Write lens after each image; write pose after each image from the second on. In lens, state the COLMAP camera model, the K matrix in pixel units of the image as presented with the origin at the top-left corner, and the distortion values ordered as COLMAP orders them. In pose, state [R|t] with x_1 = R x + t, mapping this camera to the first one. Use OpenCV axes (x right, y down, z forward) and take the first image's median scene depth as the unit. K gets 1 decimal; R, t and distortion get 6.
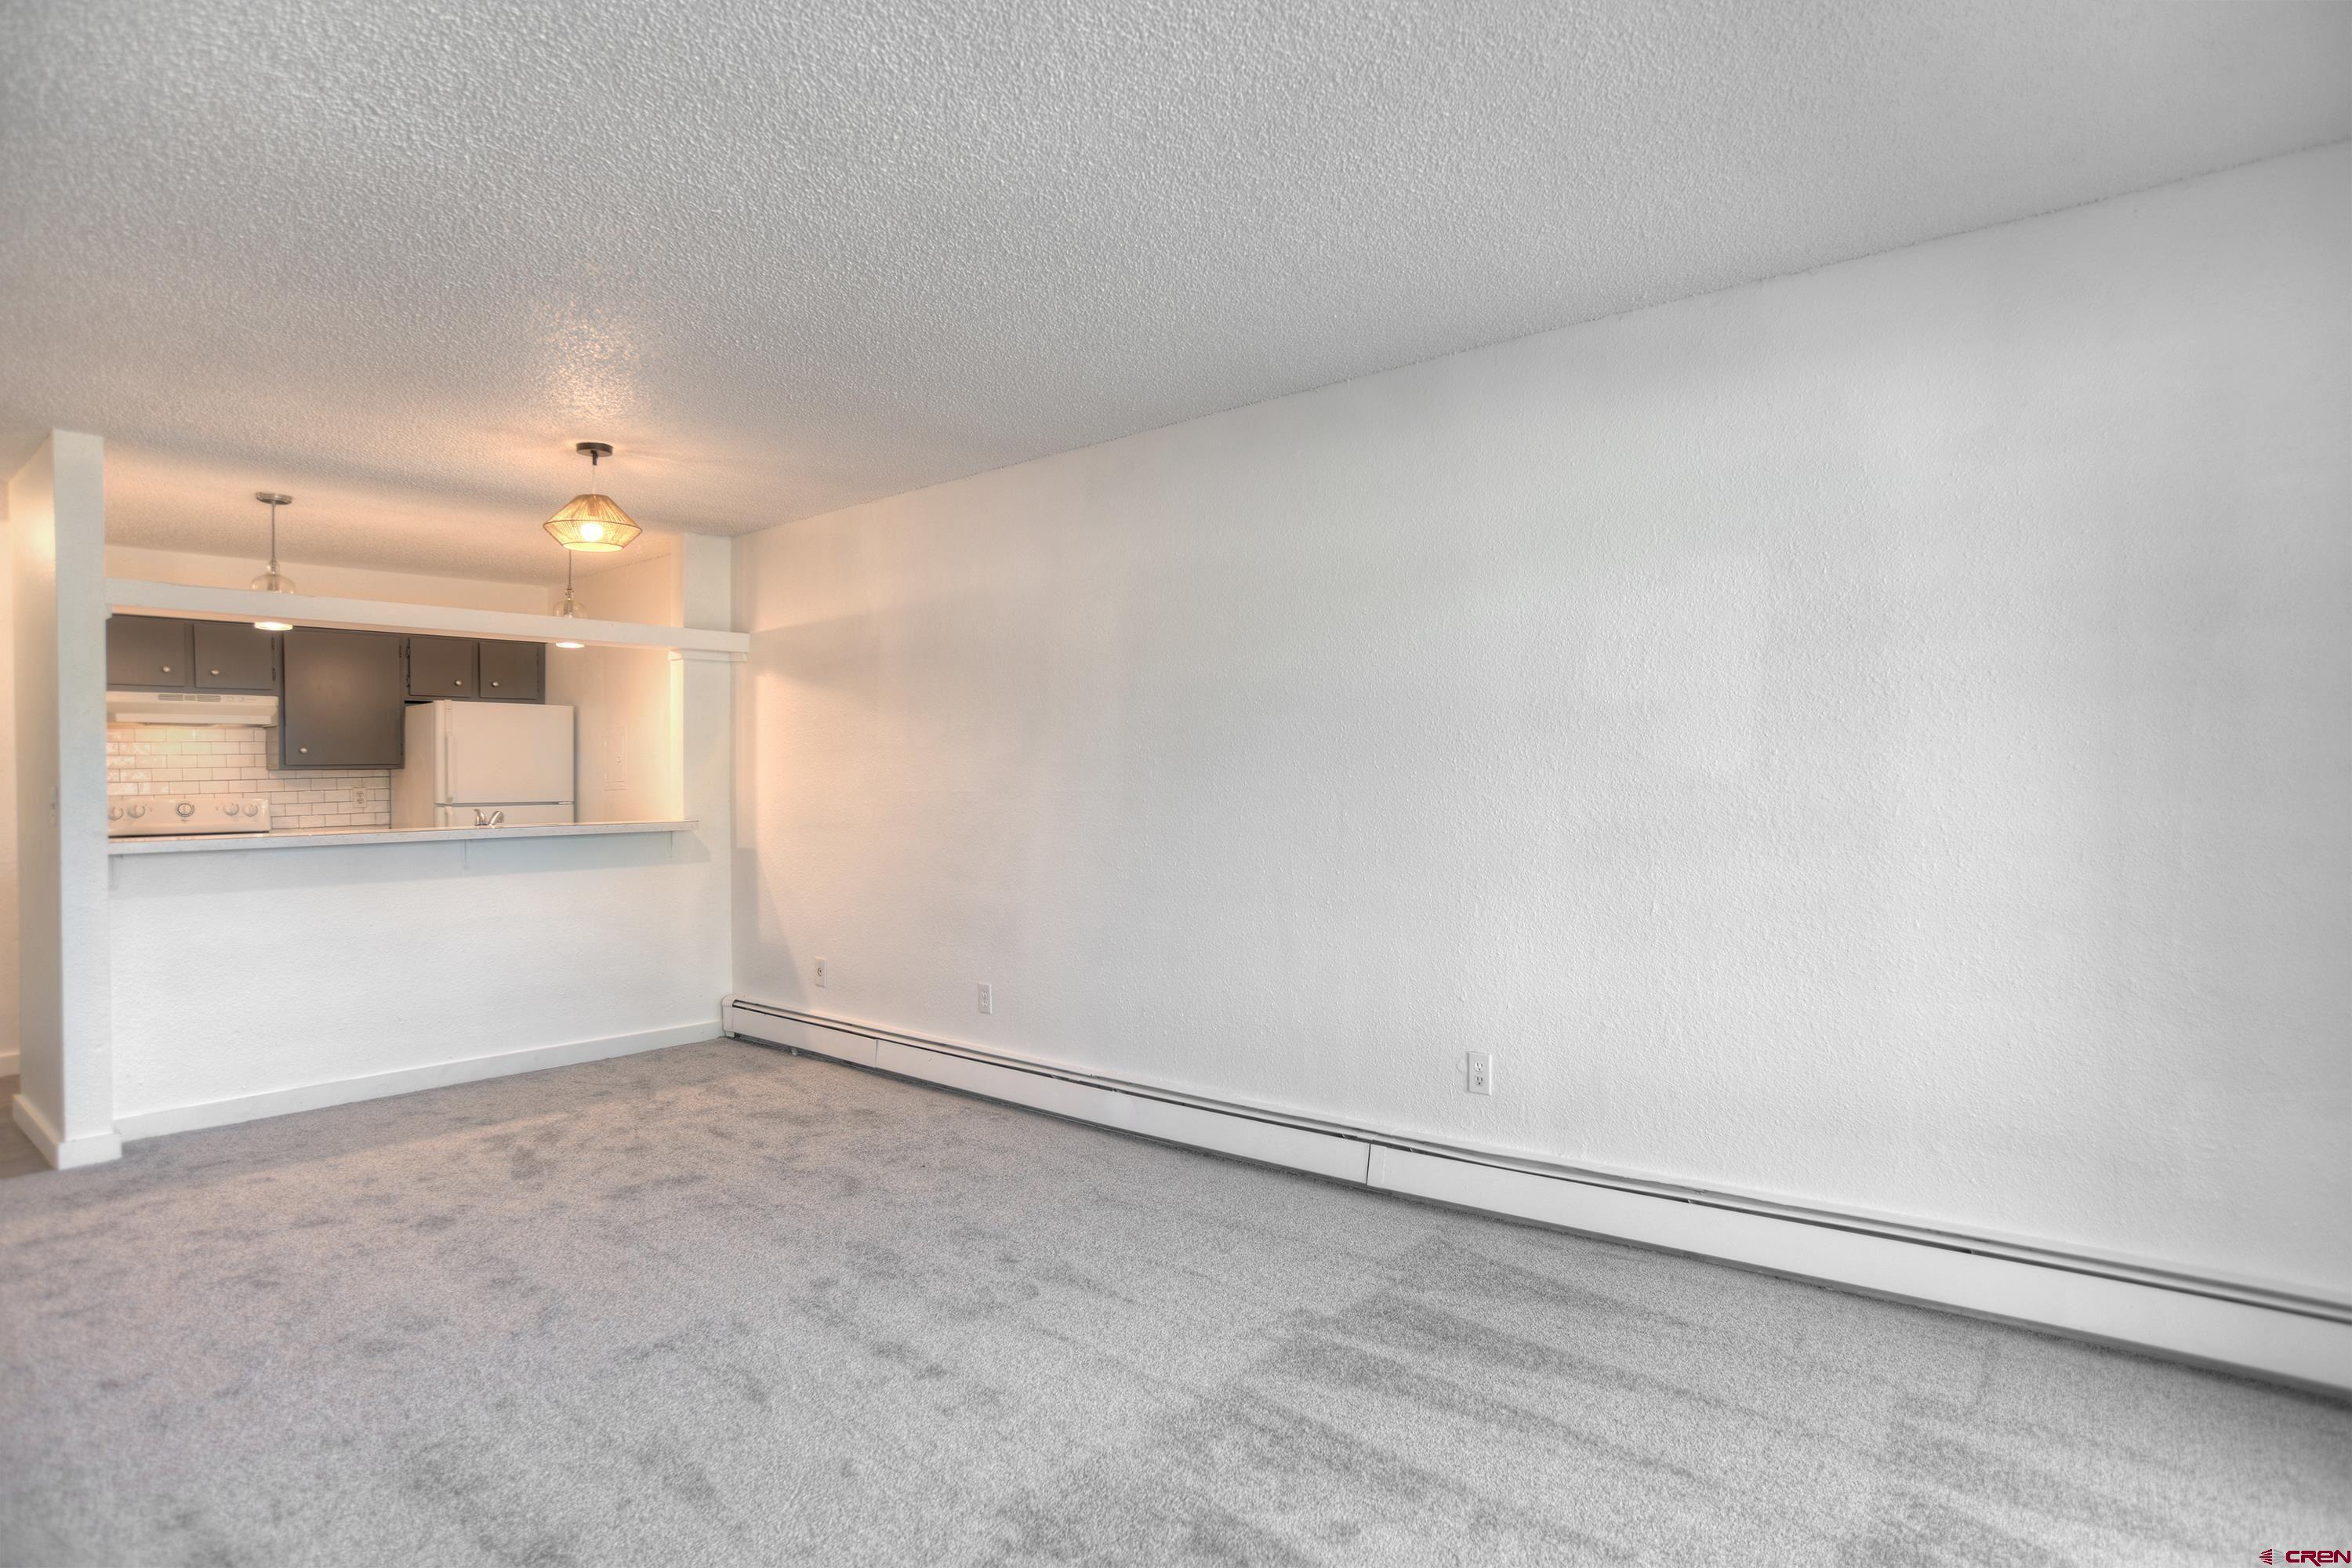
lens RADIAL K [[1268.7, 0, 1199.5], [0, 1268.7, 778.0], [0, 0, 1]] dist [-0.091593, 0.050583]
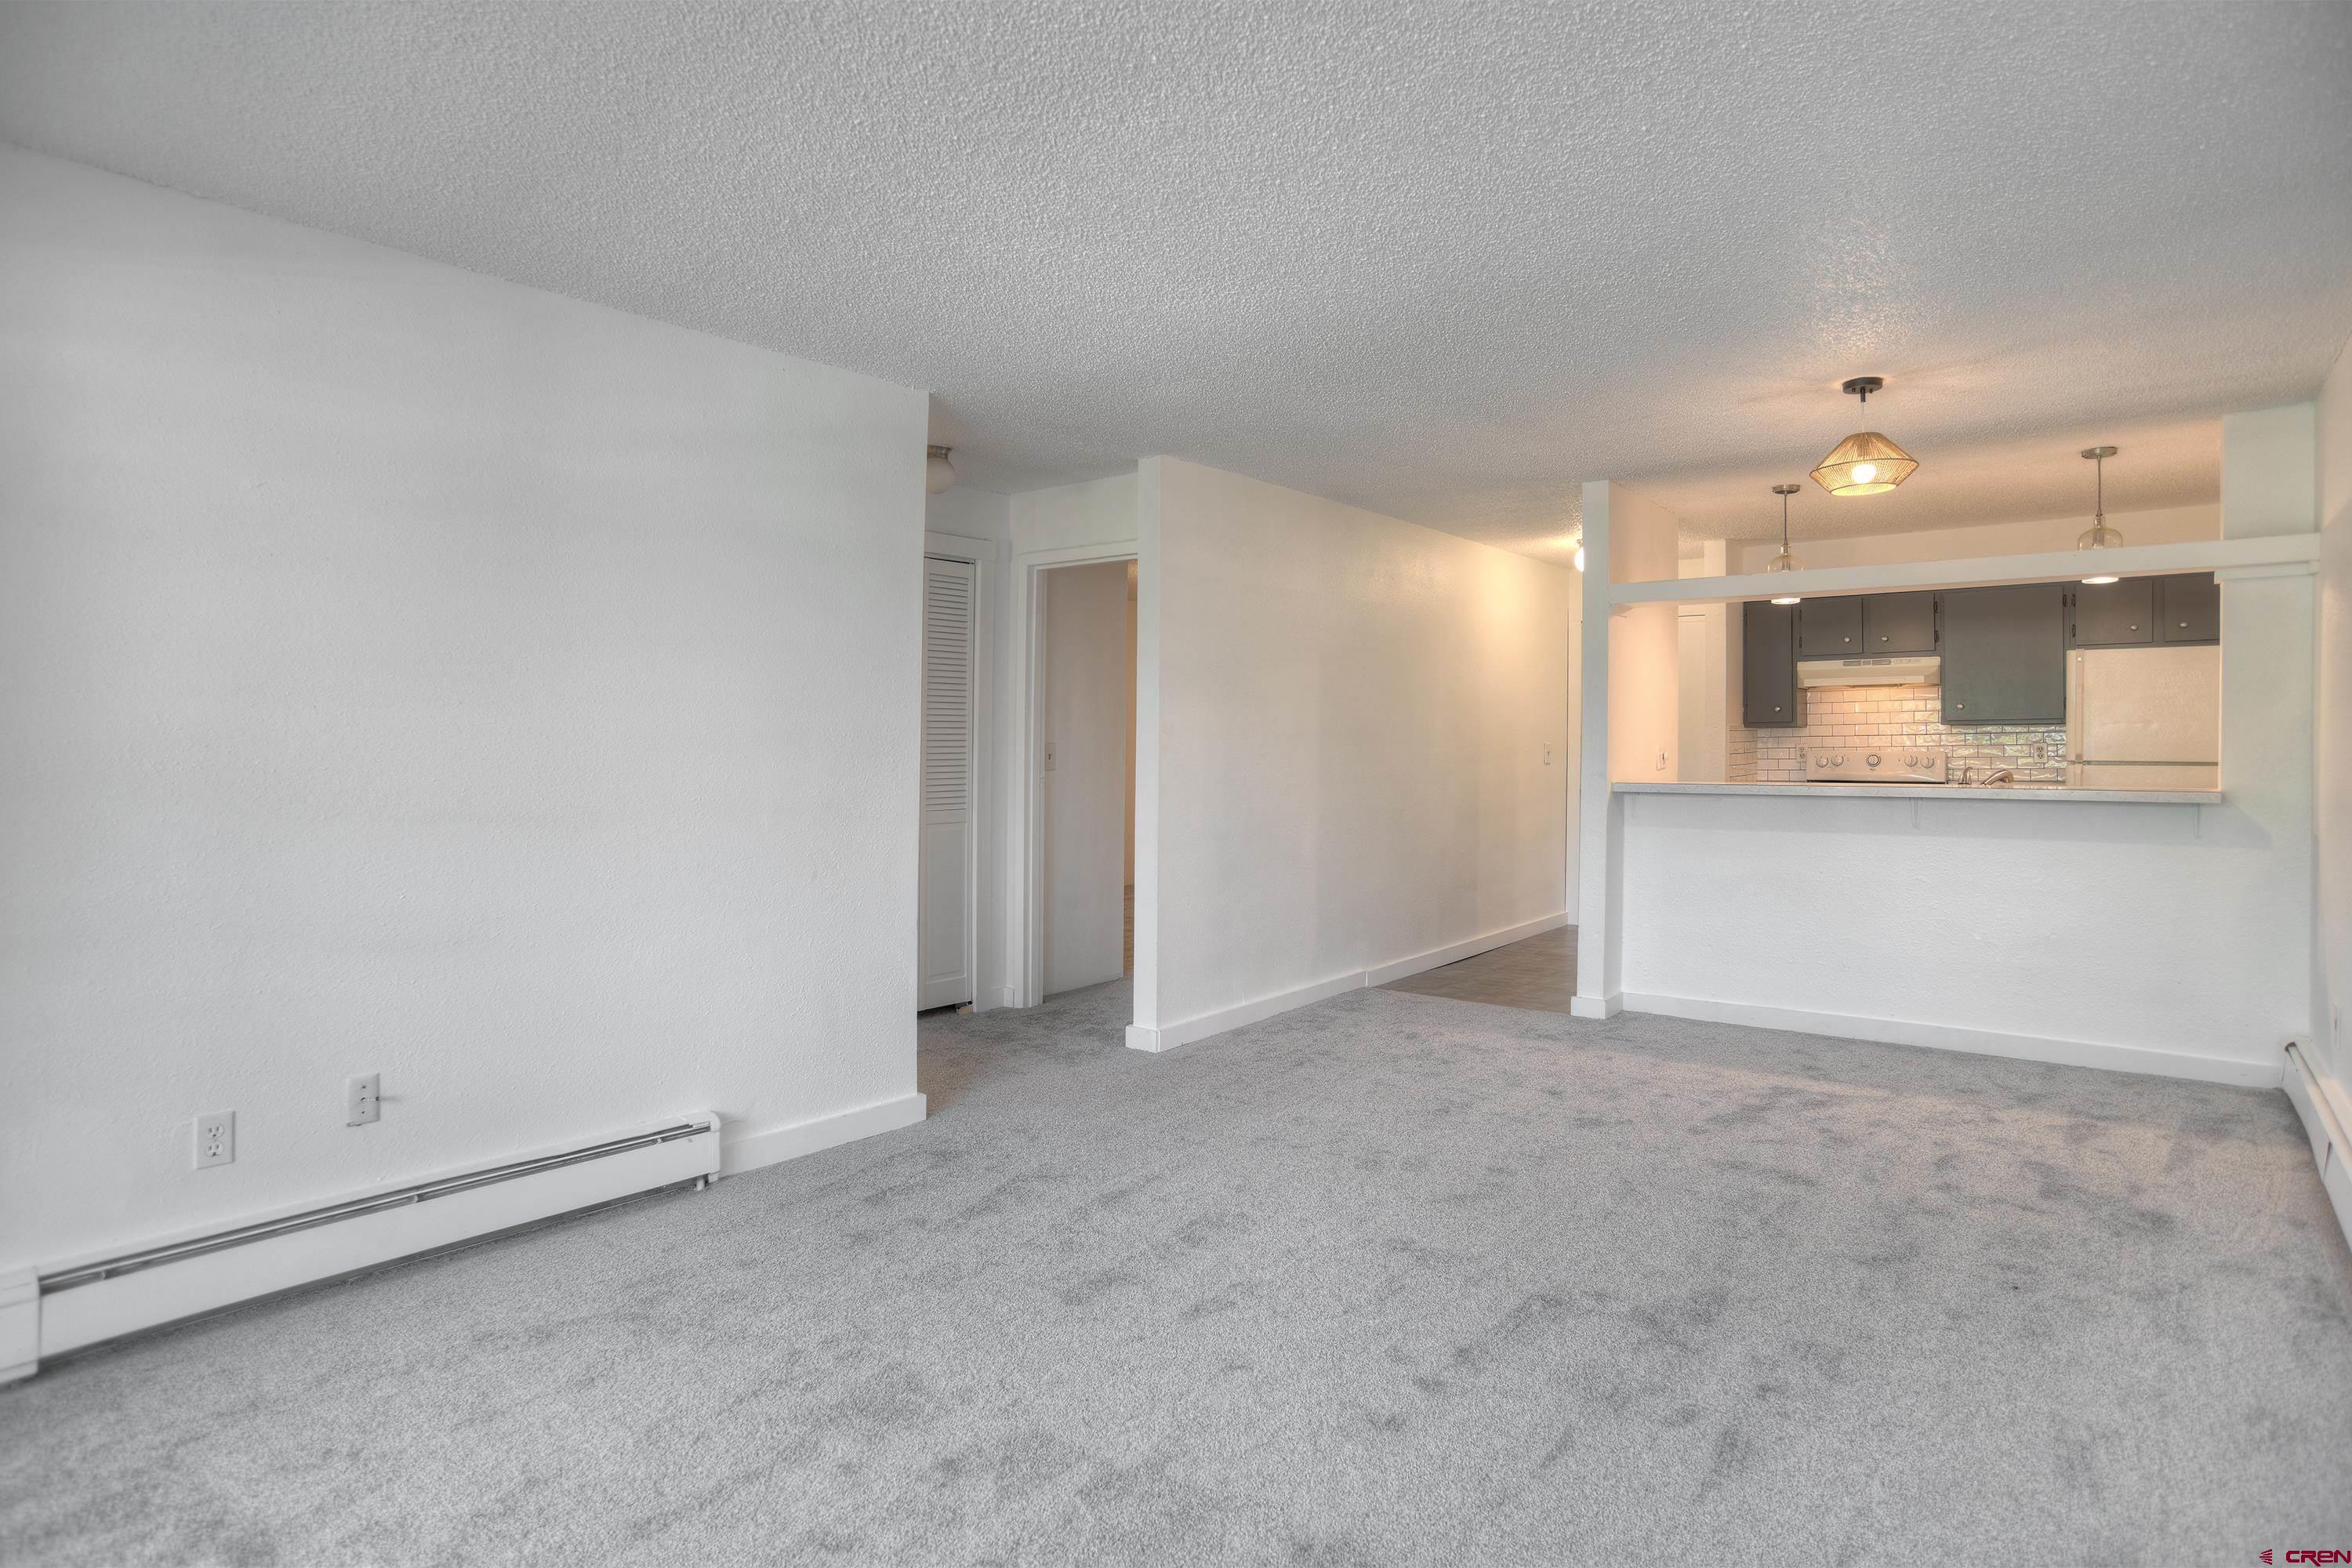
lens RADIAL K [[1205.2, 0, 1161.9], [0, 1205.2, 724.9], [0, 0, 1]] dist [-0.069334, 0.029796]
pose [[0.032519, -0.001980, -0.999469, 0.257099], [0.000286, 0.999998, -0.001972, -0.005399], [0.999471, -0.000222, 0.032520, 0.298776]]
